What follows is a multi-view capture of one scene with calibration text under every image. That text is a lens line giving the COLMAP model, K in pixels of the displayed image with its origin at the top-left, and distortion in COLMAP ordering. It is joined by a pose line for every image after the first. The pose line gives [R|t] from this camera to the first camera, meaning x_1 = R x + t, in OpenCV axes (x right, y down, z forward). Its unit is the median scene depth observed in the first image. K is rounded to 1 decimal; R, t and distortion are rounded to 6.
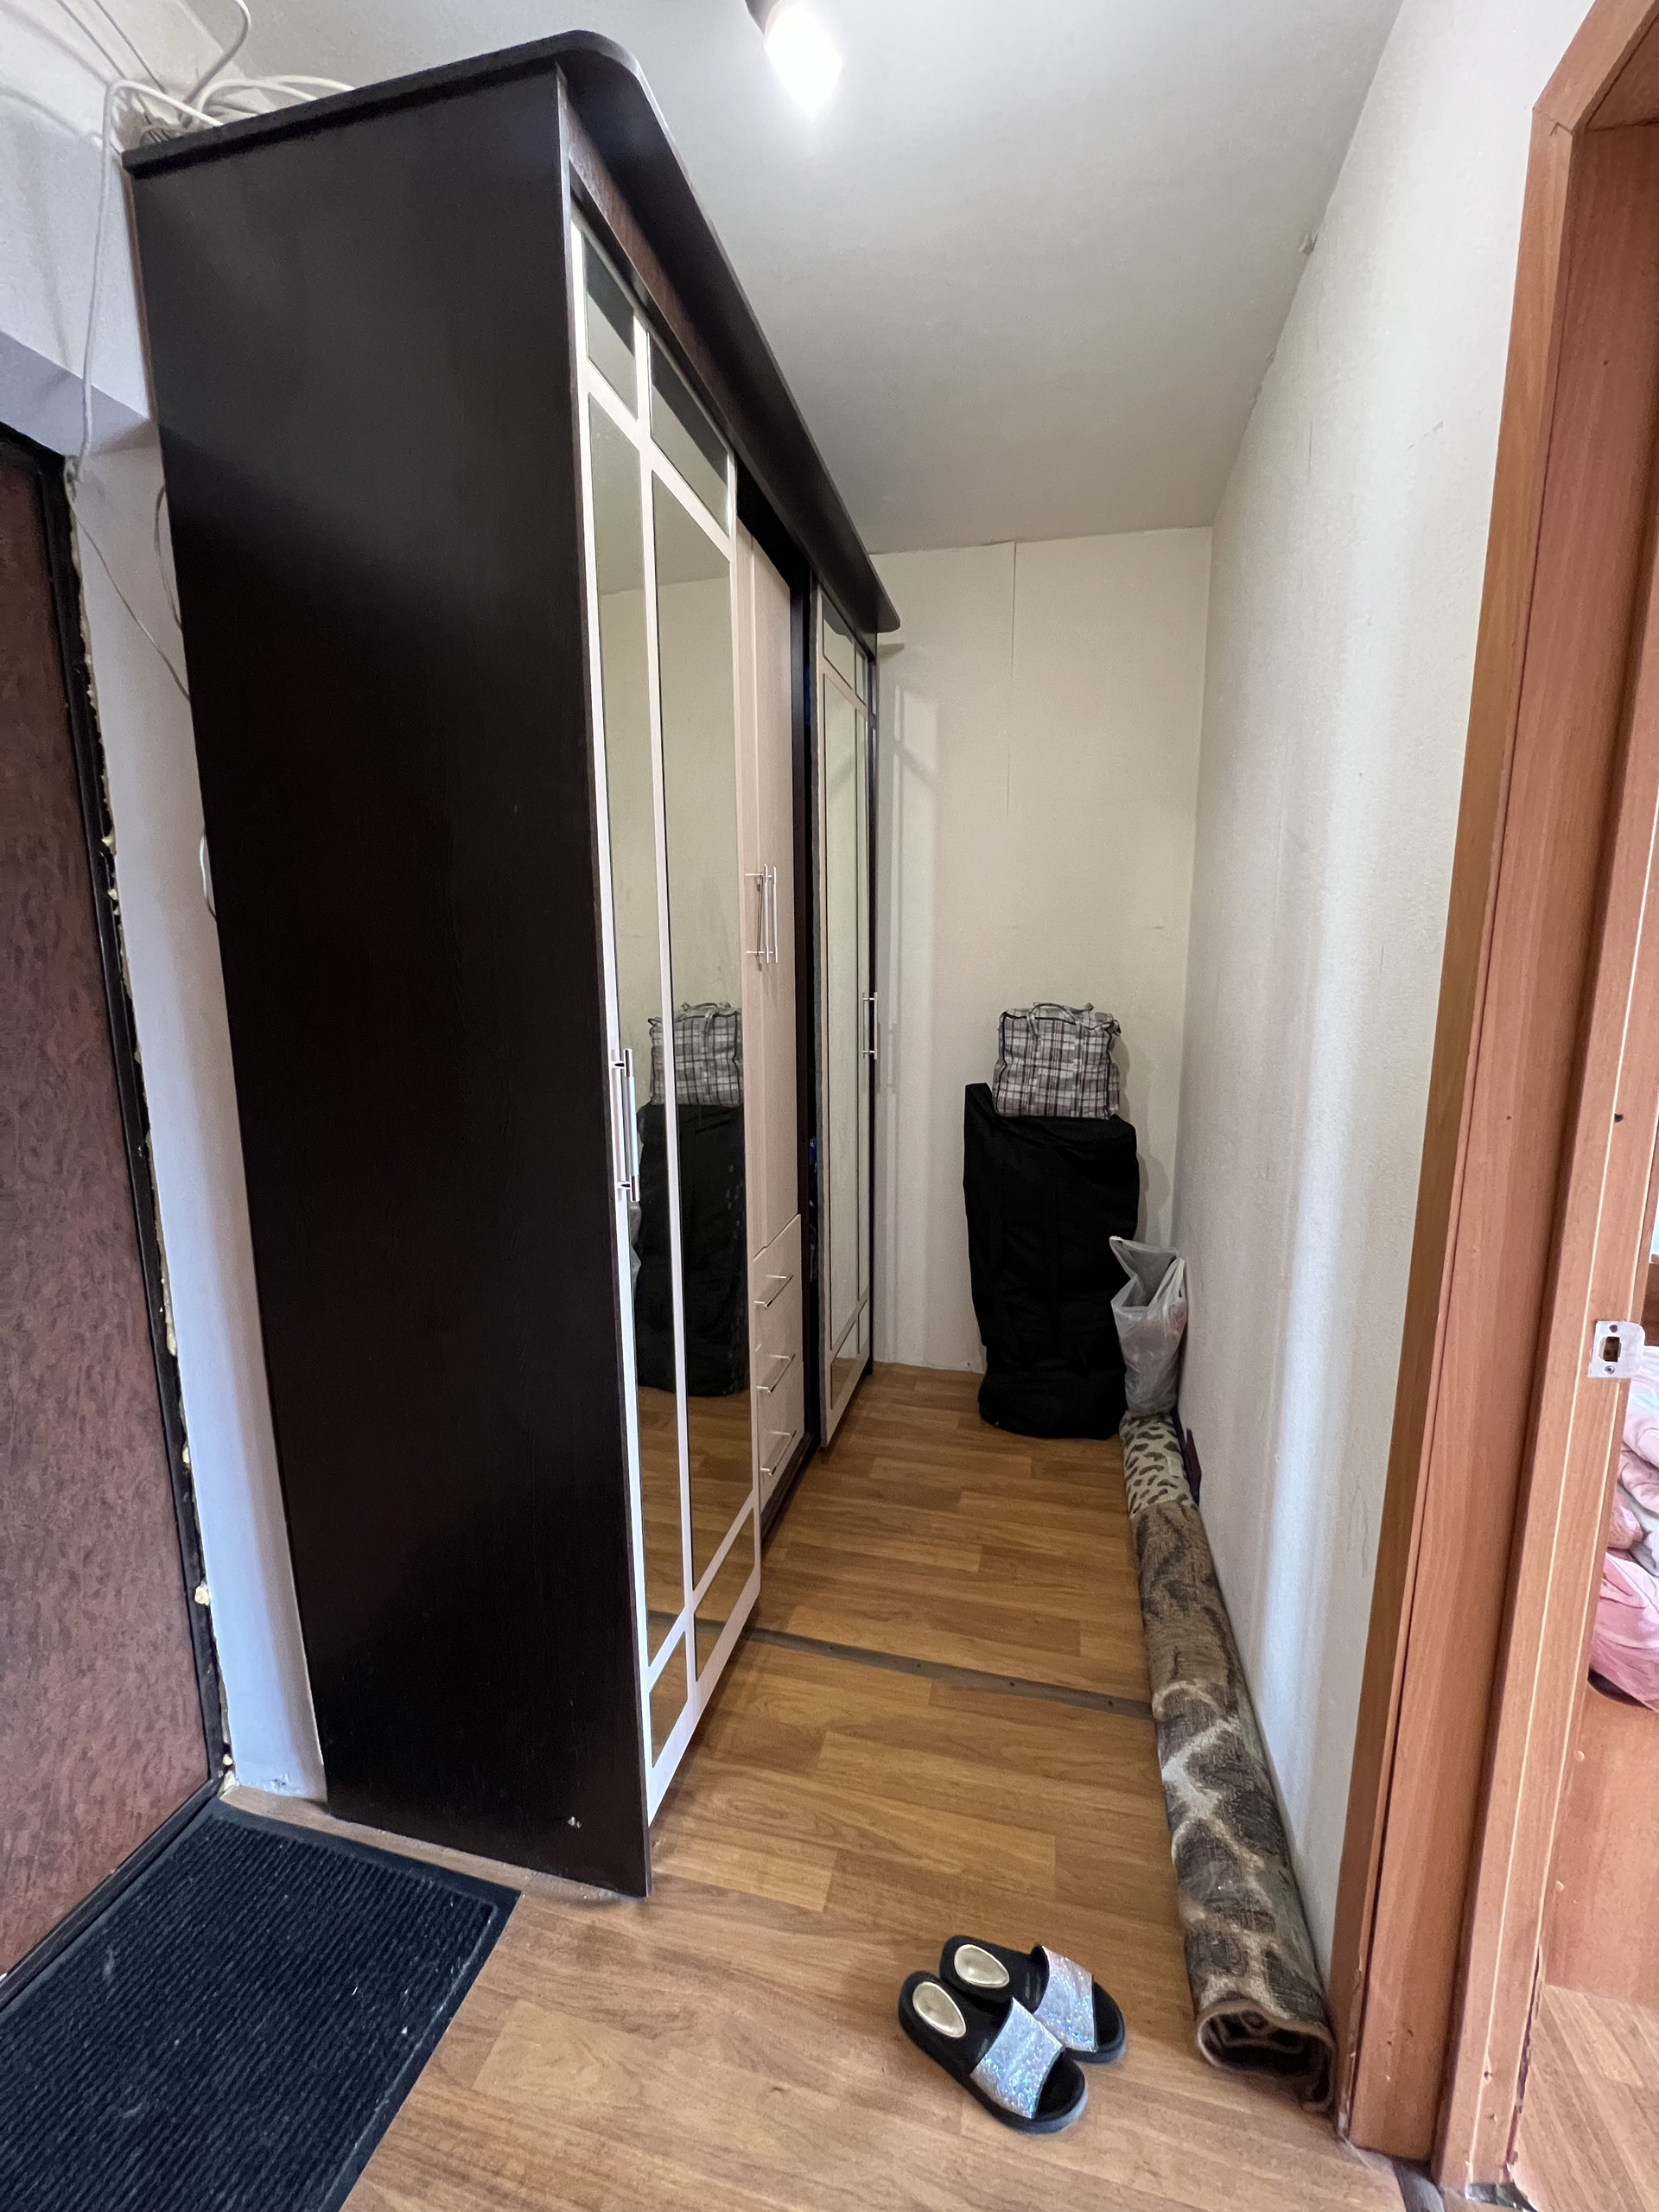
lens RADIAL K [[891.5, 0, 839.9], [0, 891.5, 1105.4], [0, 0, 1]] dist [-0.003113, 0.001111]
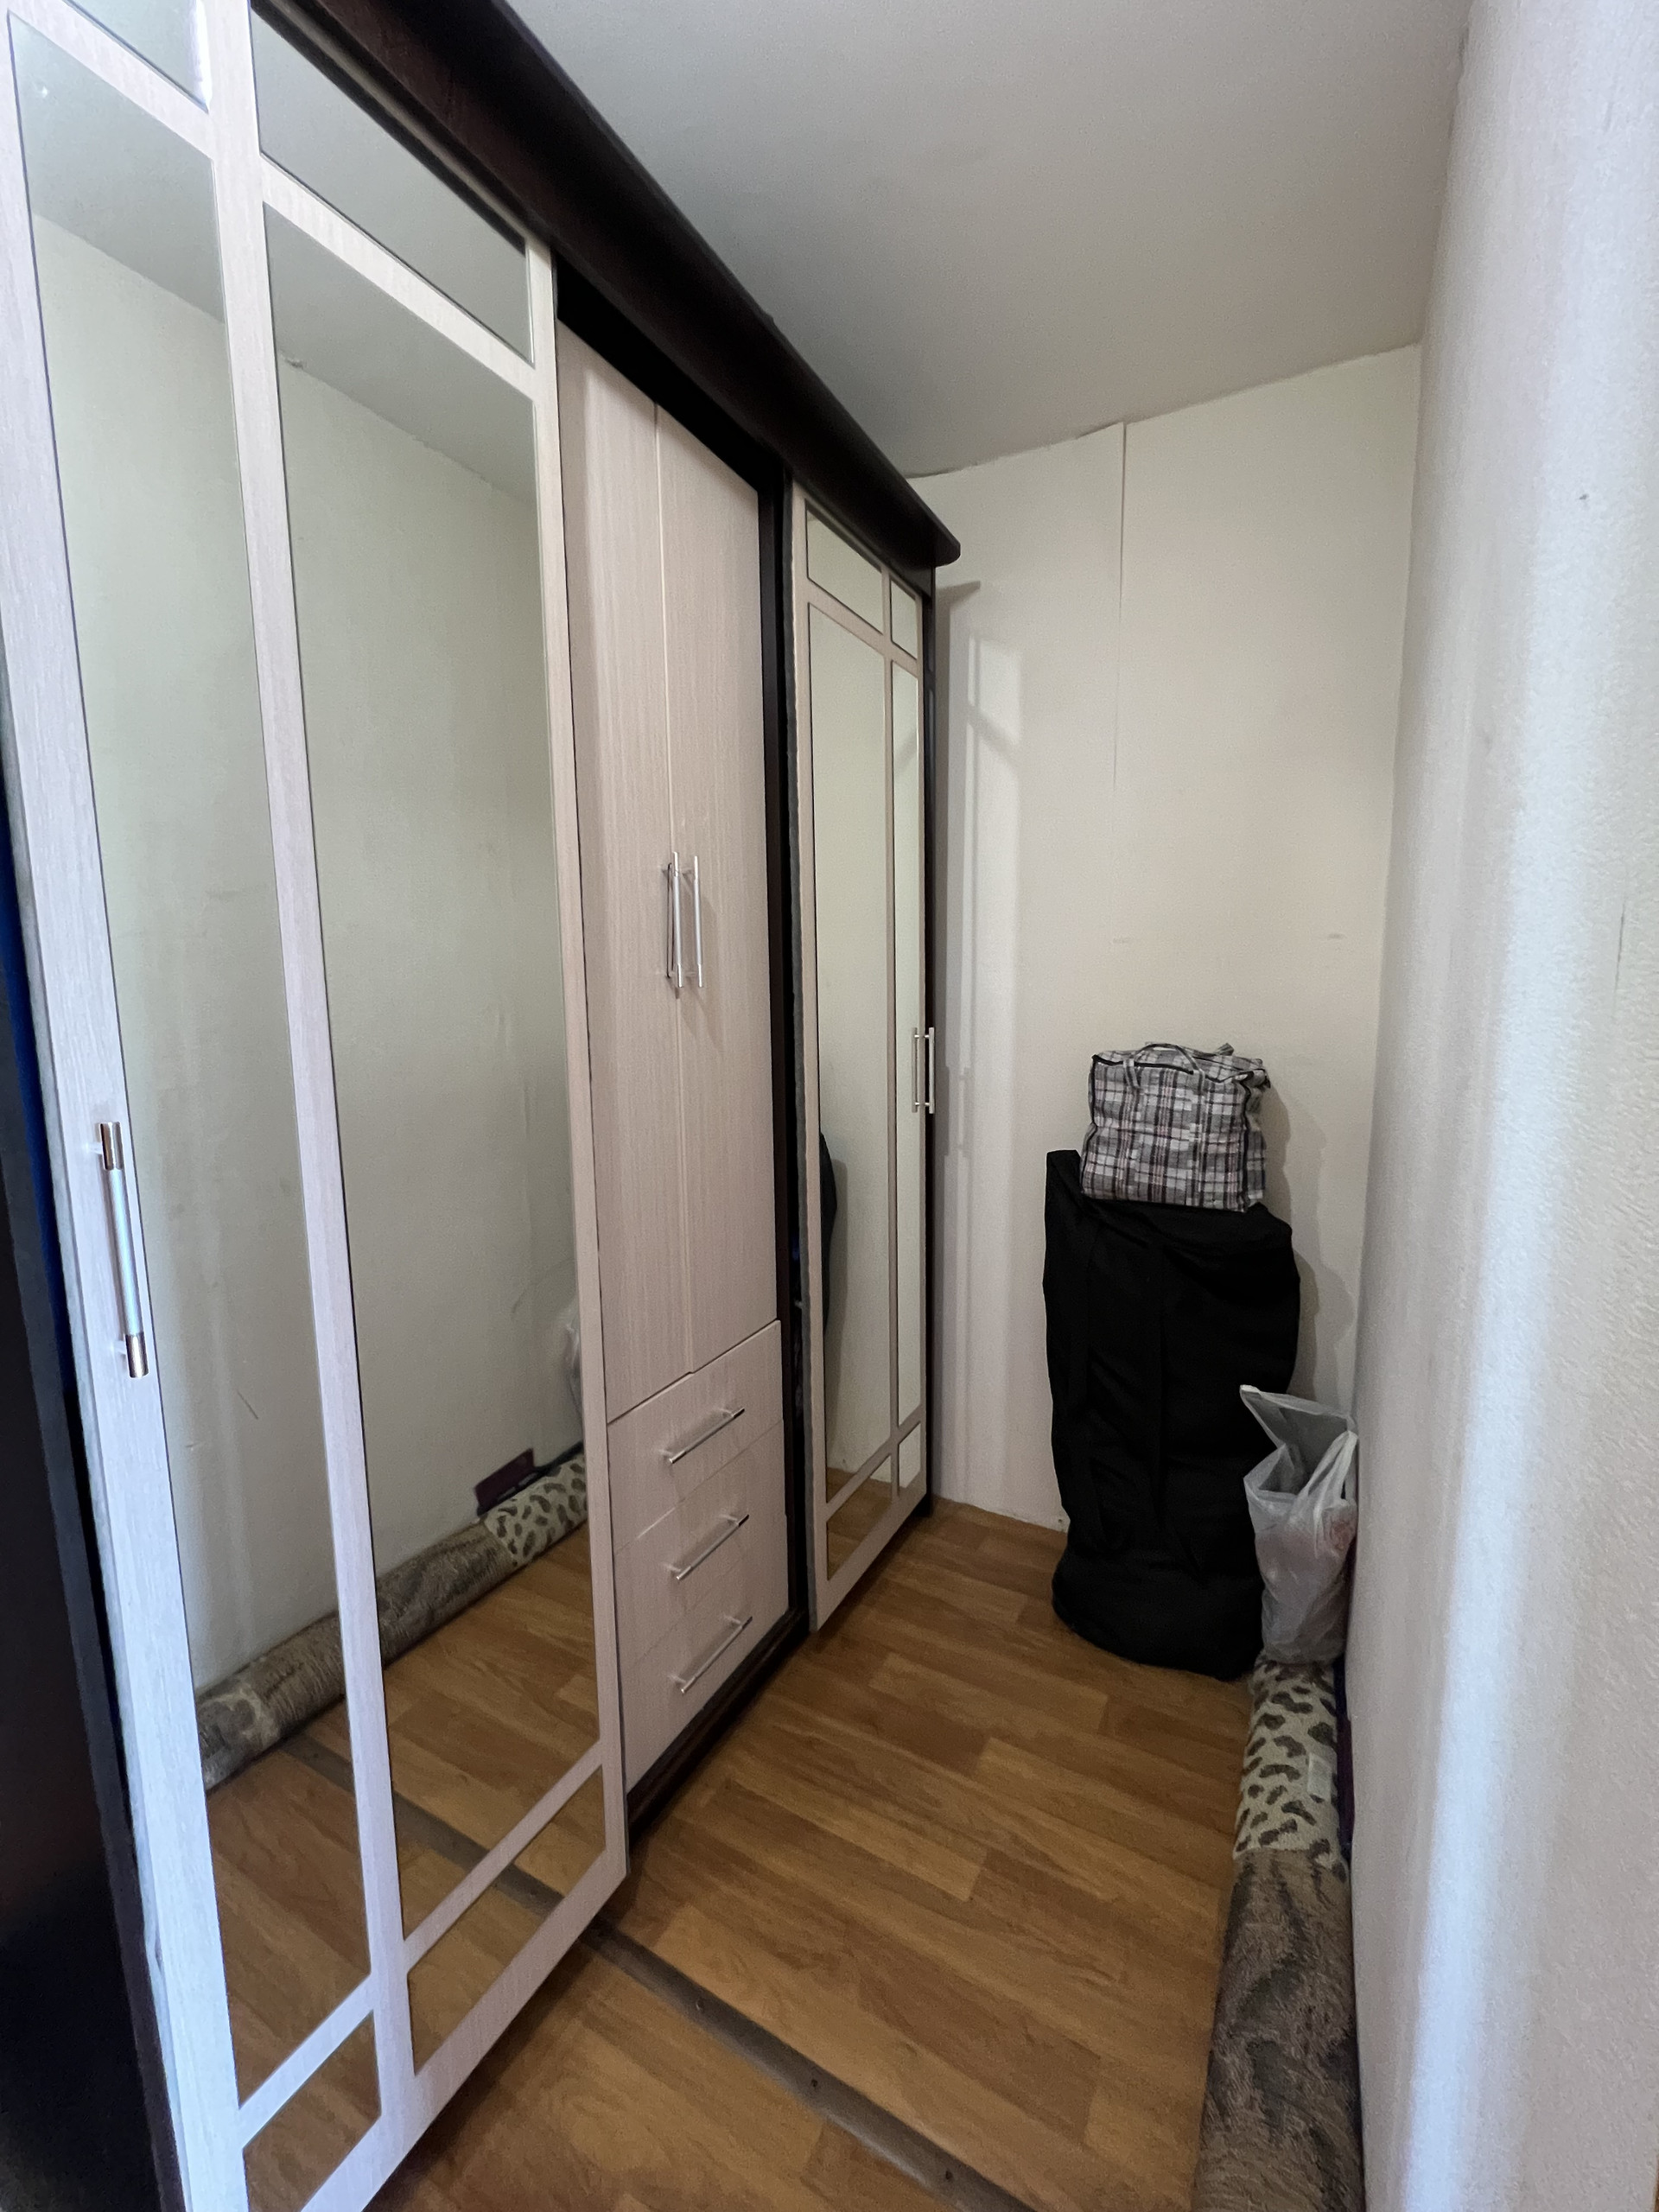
lens RADIAL K [[891.5, 0, 836.0], [0, 891.5, 1106.7], [0, 0, 1]] dist [-0.003113, 0.001111]
pose [[0.966028, 0.025544, -0.257171, 0.174127], [-0.034947, 0.998875, -0.032060, -0.033239], [0.256063, 0.039958, 0.965834, 0.253078]]
